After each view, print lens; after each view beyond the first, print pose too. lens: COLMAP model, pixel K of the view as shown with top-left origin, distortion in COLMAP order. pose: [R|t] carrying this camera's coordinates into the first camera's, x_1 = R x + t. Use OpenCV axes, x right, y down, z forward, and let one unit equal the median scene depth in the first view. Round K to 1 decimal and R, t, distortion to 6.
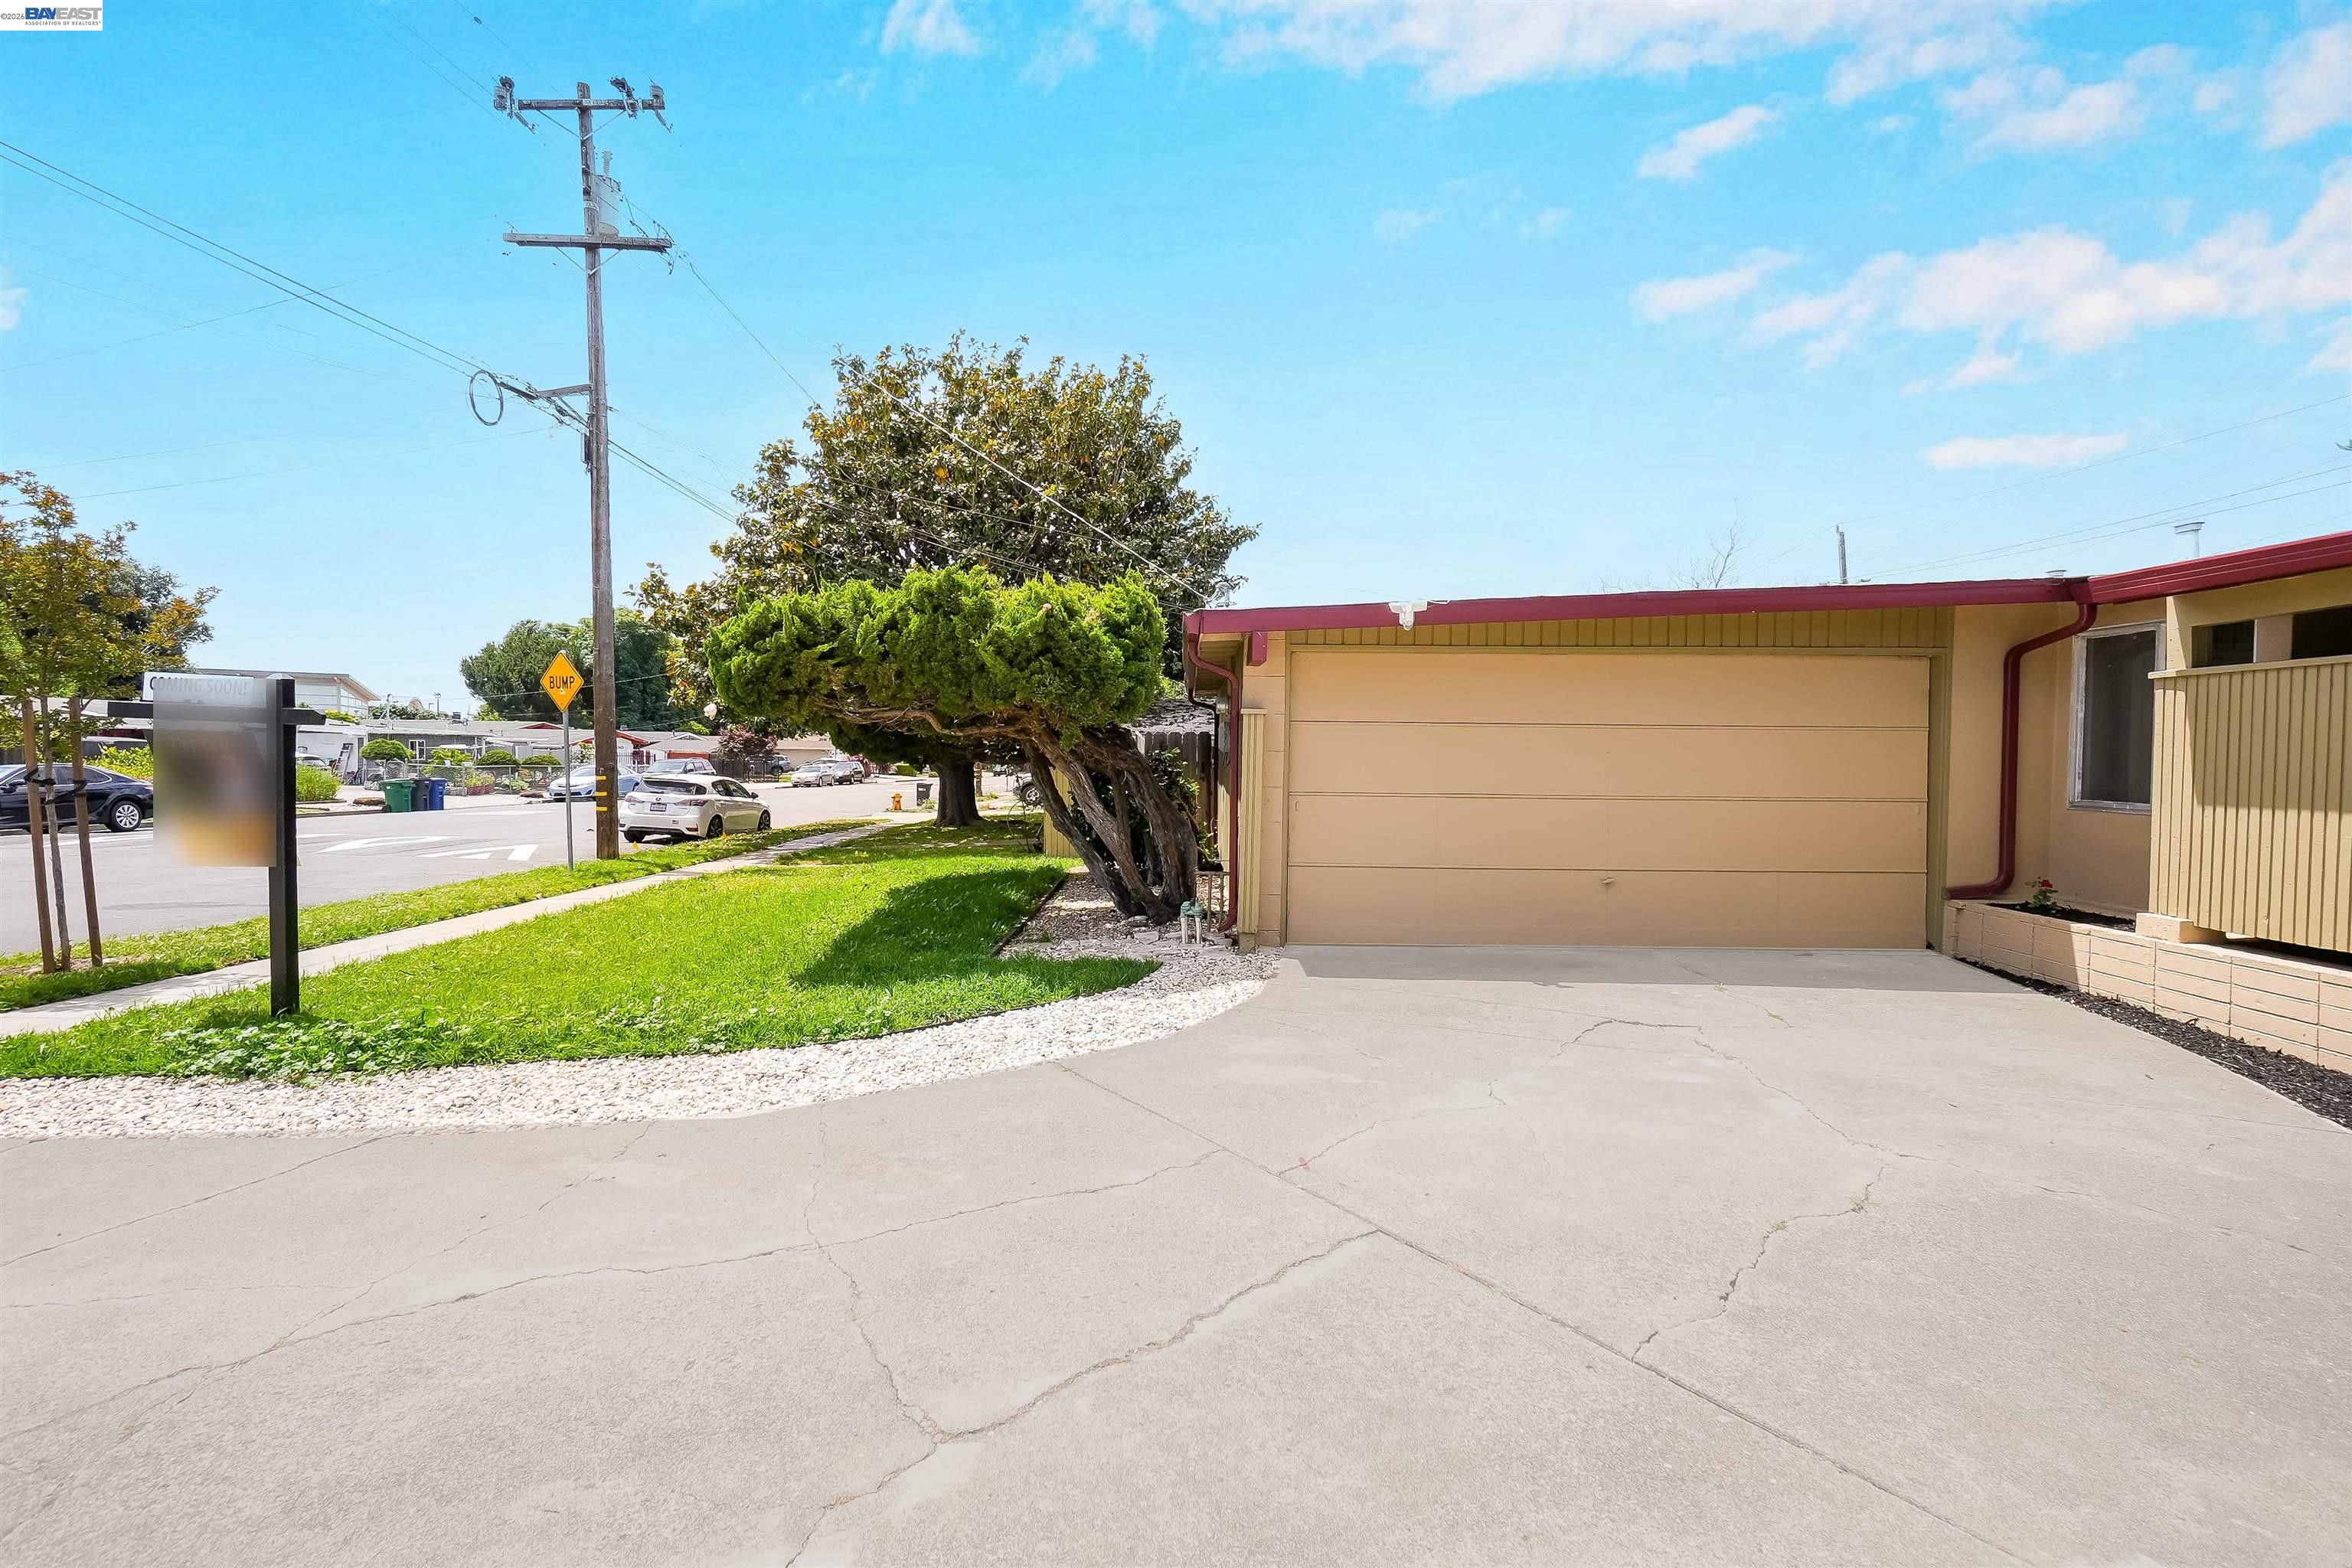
lens RADIAL K [[1000.4, 0, 1176.0], [0, 1000.4, 784.0], [0, 0, 1]] dist [-0.004475, 0.000366]
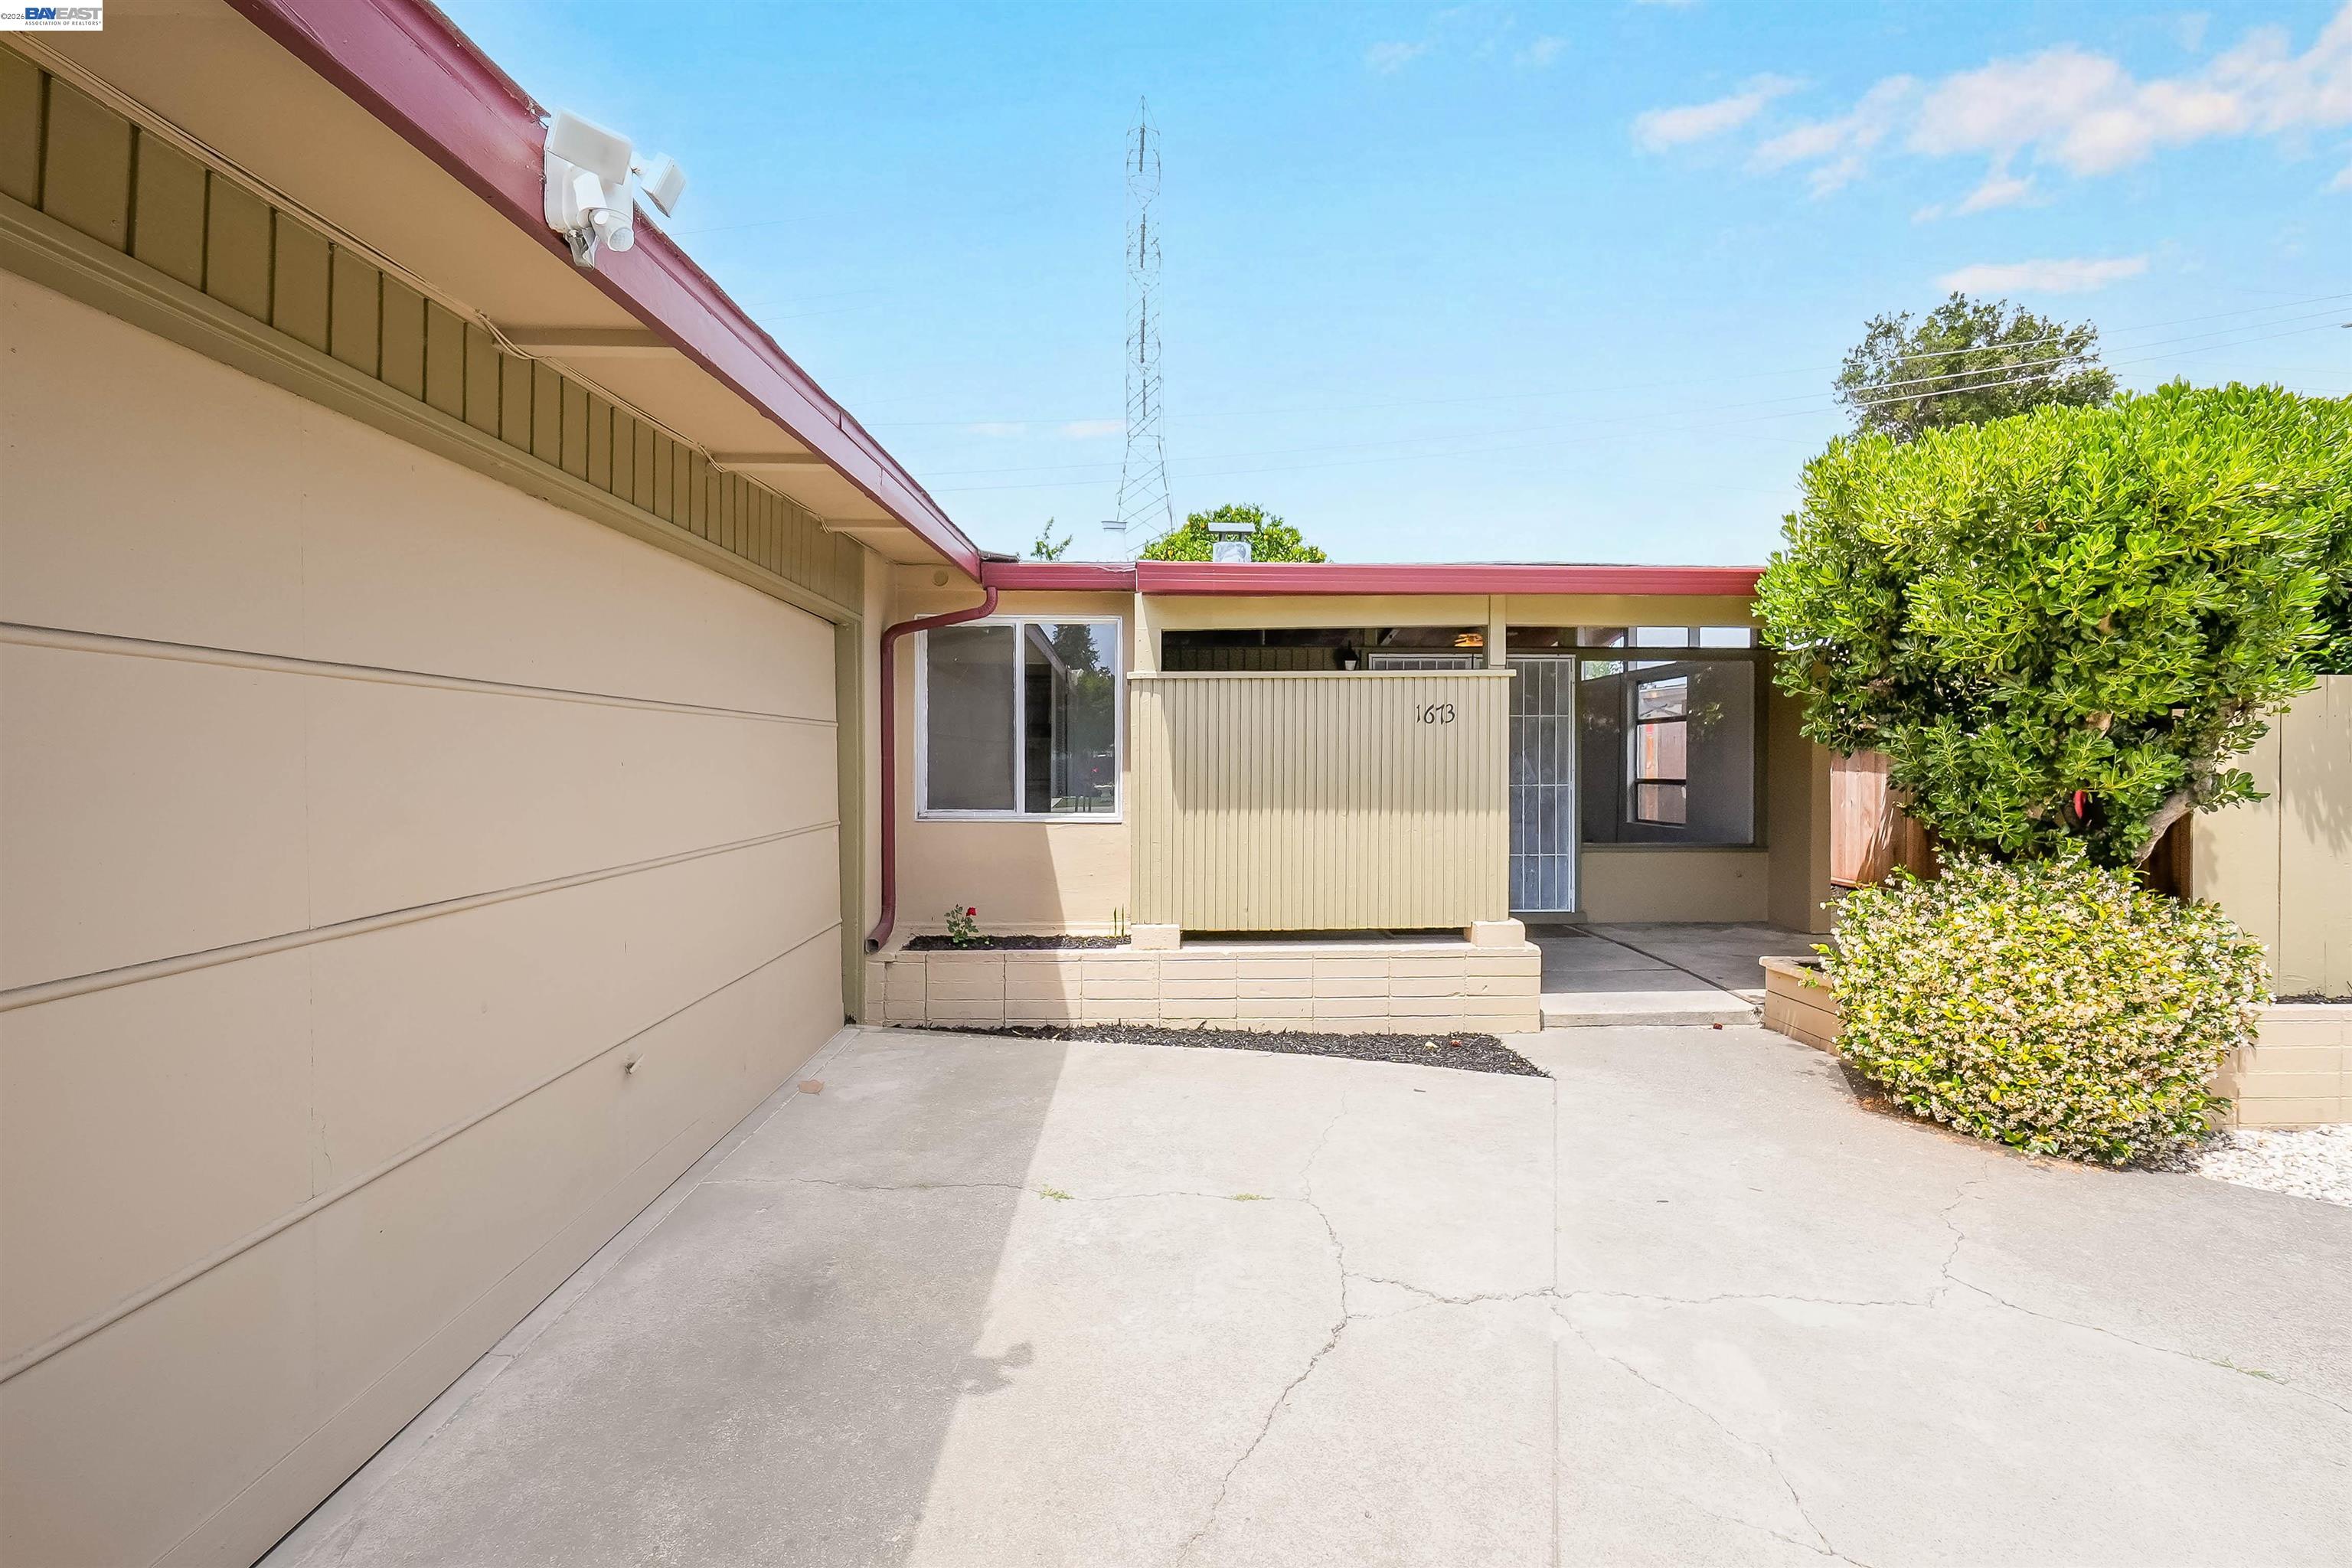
lens RADIAL K [[1050.9, 0, 1176.0], [0, 1050.9, 784.0], [0, 0, 1]] dist [-0.019053, 0.000219]
pose [[-0.036161, -0.033951, 0.998769, -0.024738], [0.031941, 0.998873, 0.035111, -0.039255], [-0.998835, 0.033172, -0.035035, 0.980892]]
